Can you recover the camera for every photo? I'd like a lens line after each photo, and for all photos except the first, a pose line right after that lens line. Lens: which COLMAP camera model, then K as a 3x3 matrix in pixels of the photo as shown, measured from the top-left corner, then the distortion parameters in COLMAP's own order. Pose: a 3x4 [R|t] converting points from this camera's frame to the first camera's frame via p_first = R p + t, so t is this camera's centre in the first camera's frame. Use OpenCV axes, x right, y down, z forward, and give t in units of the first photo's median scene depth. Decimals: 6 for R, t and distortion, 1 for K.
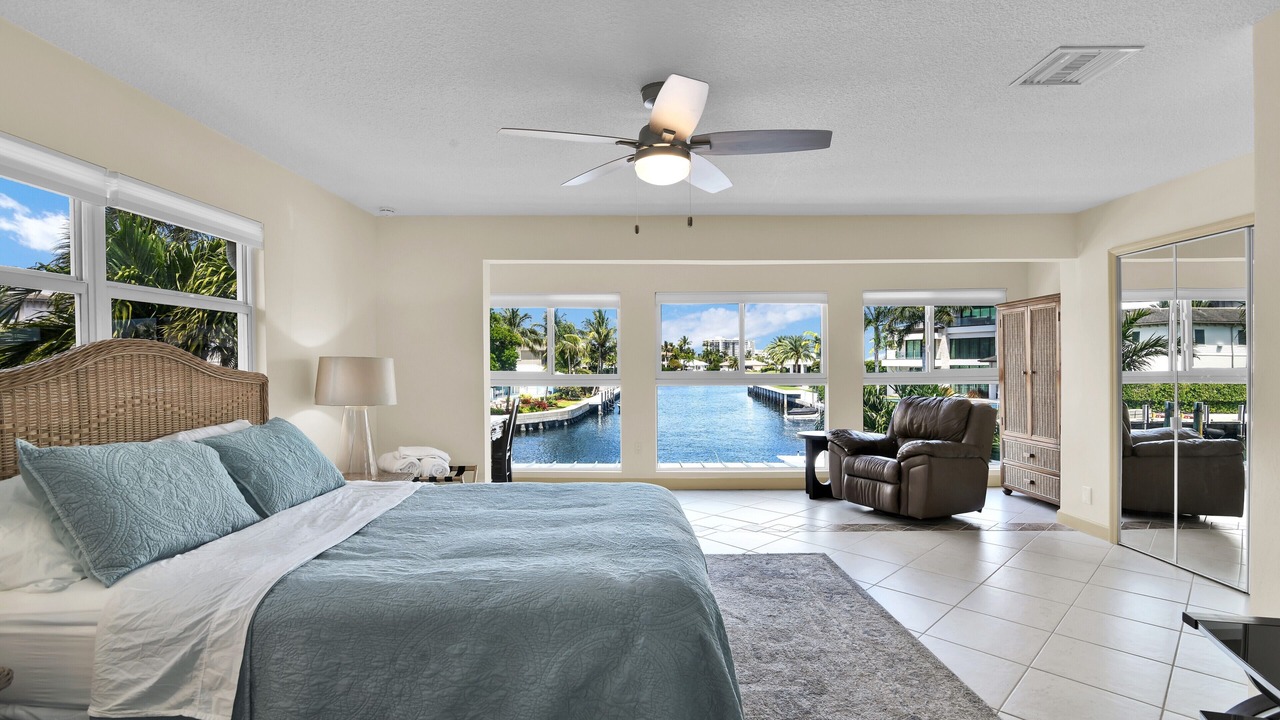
lens RADIAL K [[643.7, 0, 642.5], [0, 643.7, 376.9], [0, 0, 1]] dist [-0.023259, -0.000085]
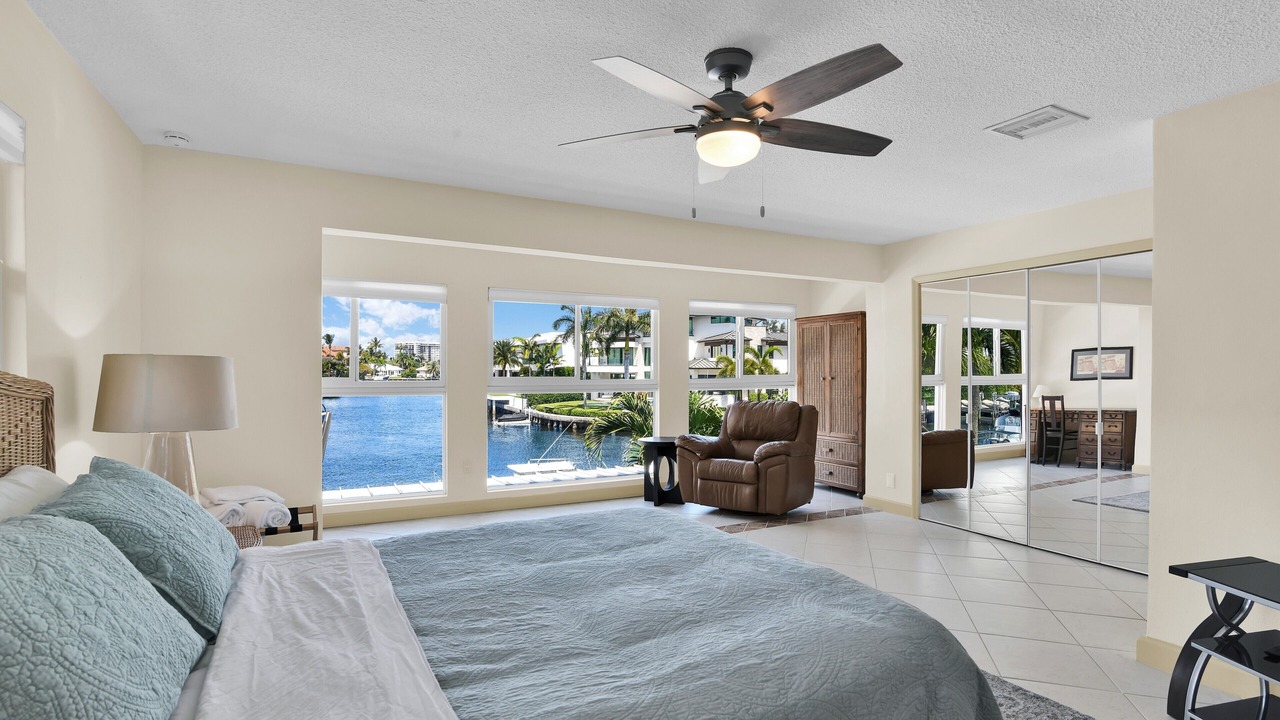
lens RADIAL K [[643.7, 0, 642.5], [0, 643.7, 376.9], [0, 0, 1]] dist [-0.023259, -0.000085]
pose [[0.866227, 0.000849, 0.499650, -0.261637], [0.003378, 0.999966, -0.007555, -0.002035], [-0.499640, 0.008233, 0.866194, 0.154313]]
